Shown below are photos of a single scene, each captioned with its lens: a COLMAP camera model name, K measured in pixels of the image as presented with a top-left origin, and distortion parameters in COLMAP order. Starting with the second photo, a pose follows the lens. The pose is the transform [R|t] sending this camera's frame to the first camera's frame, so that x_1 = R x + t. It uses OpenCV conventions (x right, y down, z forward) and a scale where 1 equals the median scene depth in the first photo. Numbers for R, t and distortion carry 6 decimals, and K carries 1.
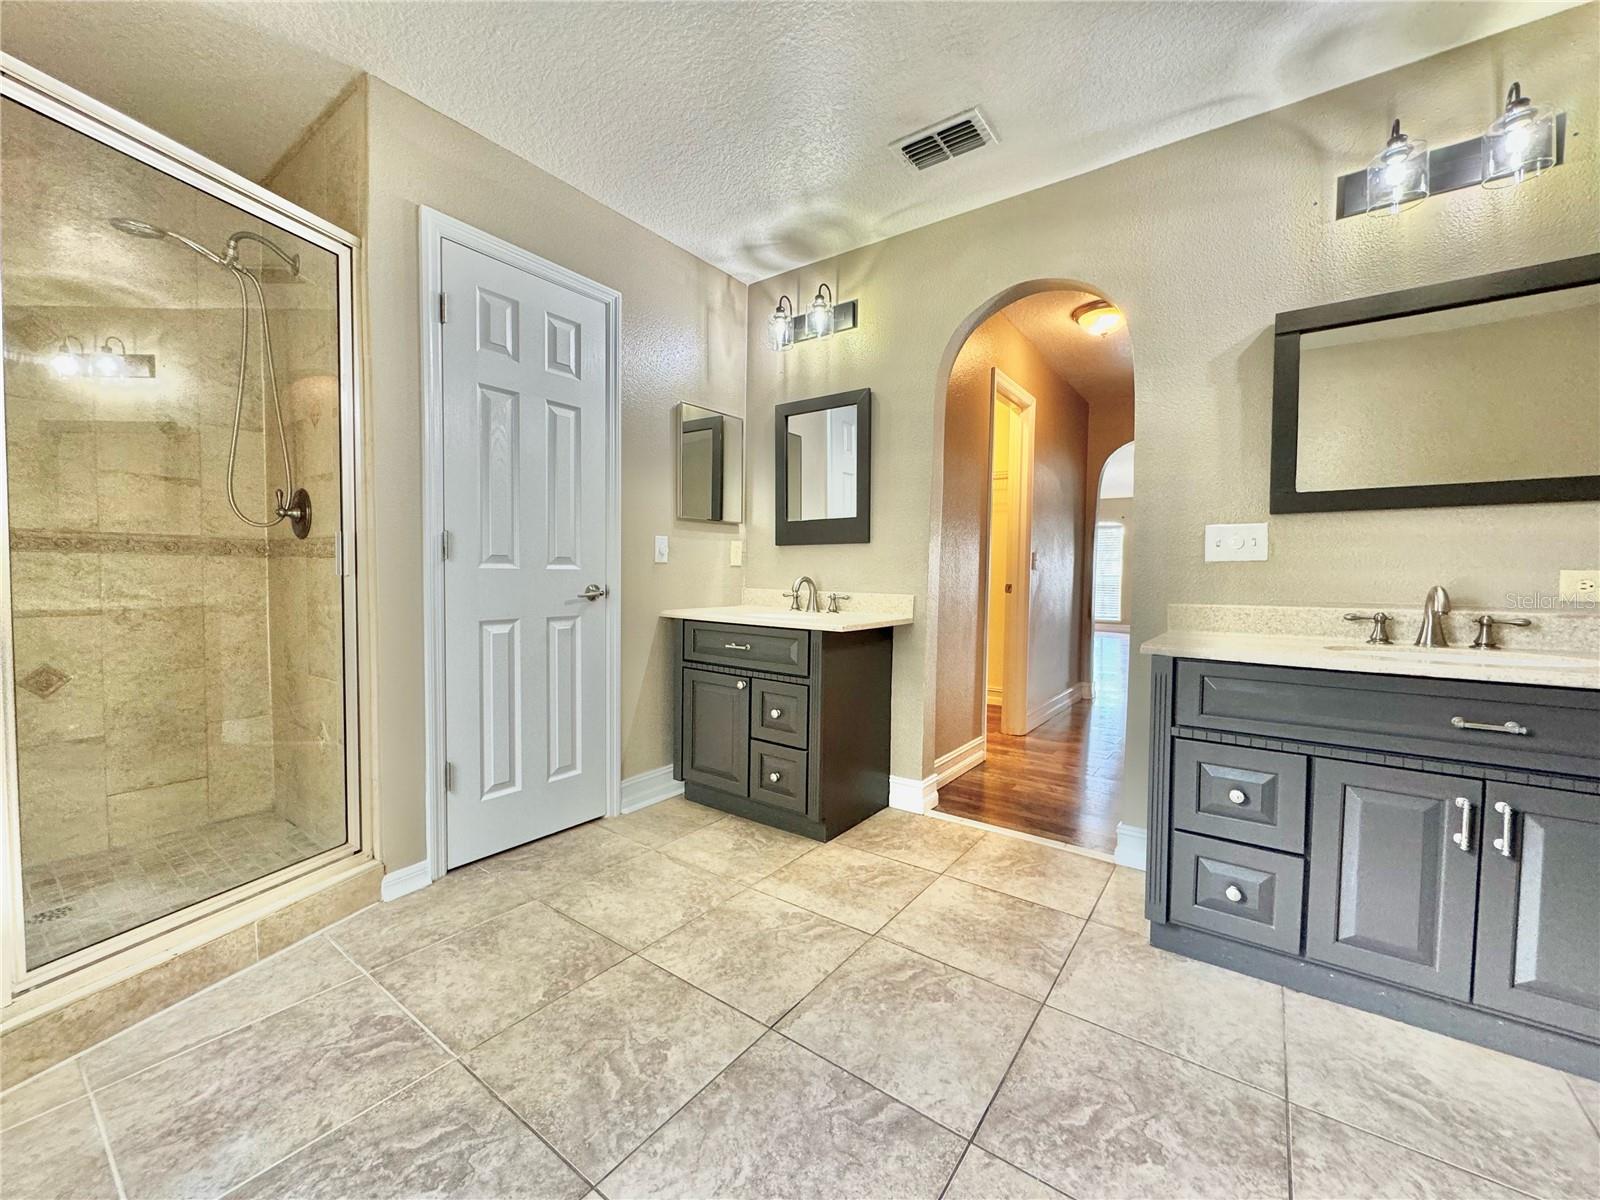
lens RADIAL K [[637.9, 0, 800.0], [0, 637.9, 600.0], [0, 0, 1]] dist [-0.002024, 0.000540]
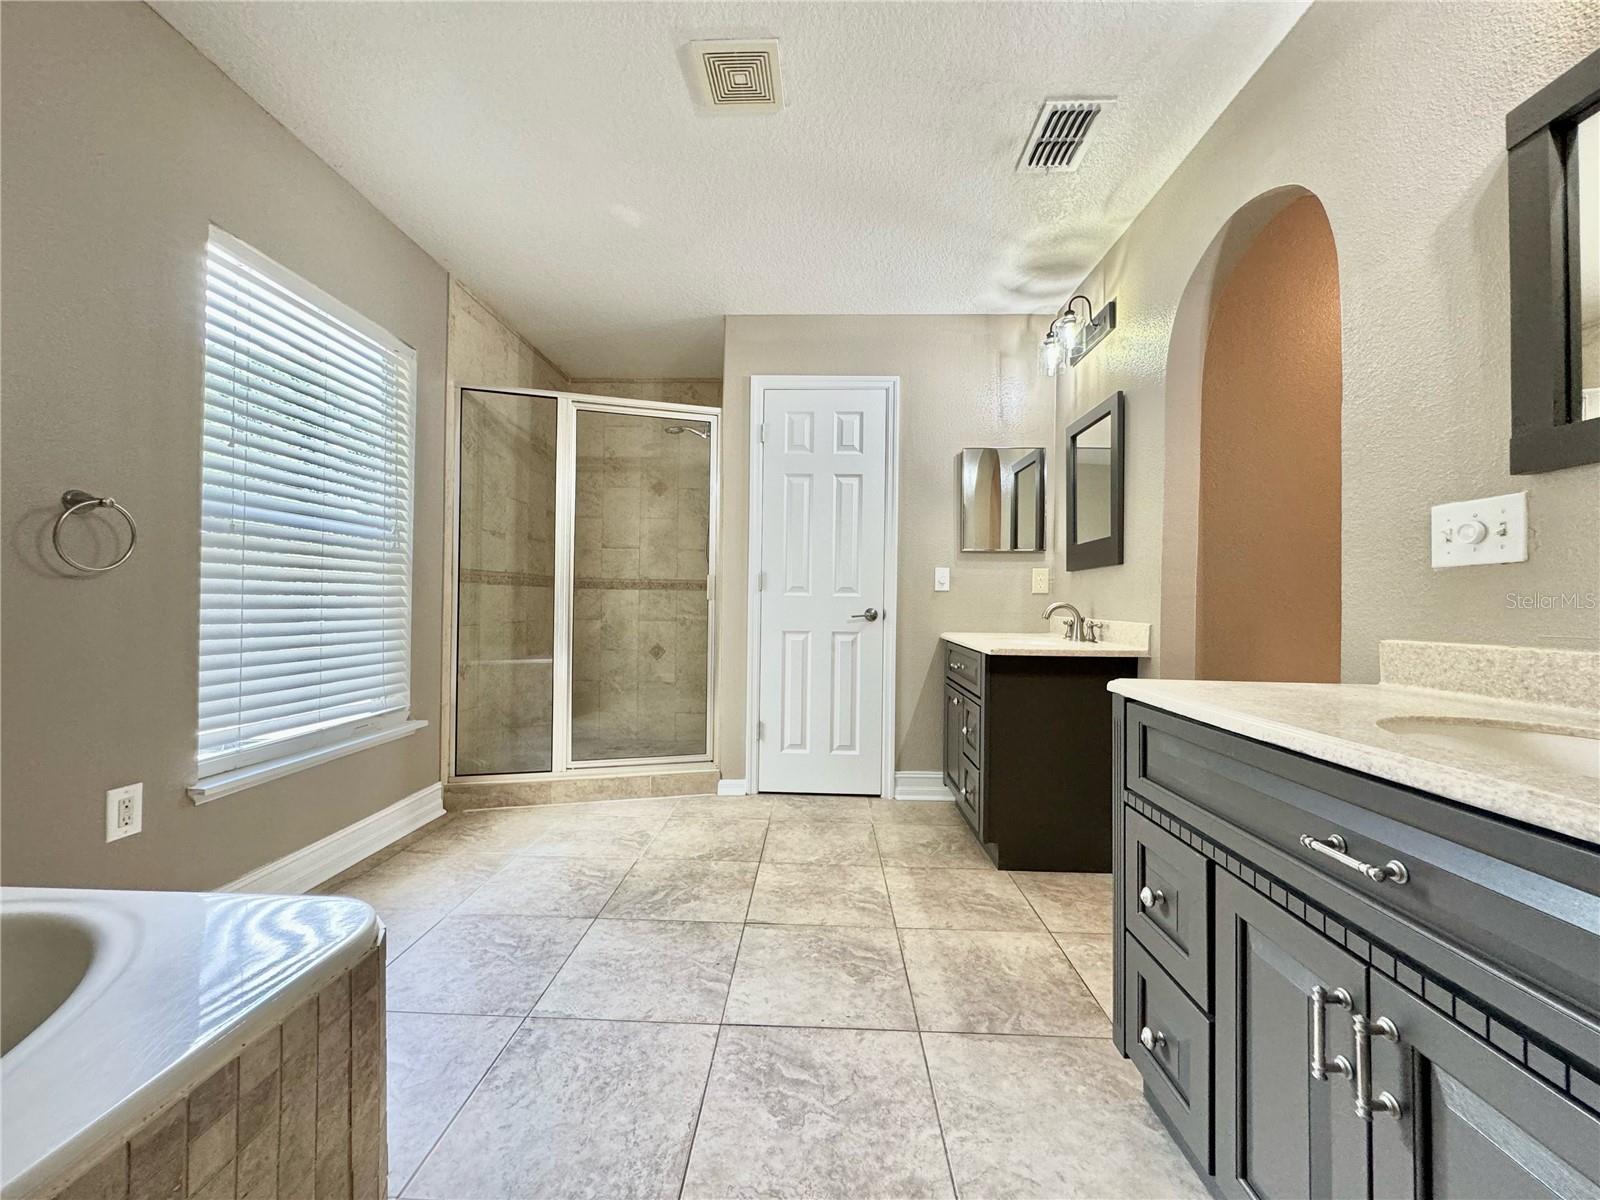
lens RADIAL K [[637.9, 0, 800.0], [0, 637.9, 600.0], [0, 0, 1]] dist [-0.002024, 0.000540]
pose [[0.563301, -0.006299, -0.826228, 0.758725], [-0.041535, 0.998491, -0.035930, 0.012964], [0.825207, 0.054557, 0.562190, 0.186012]]
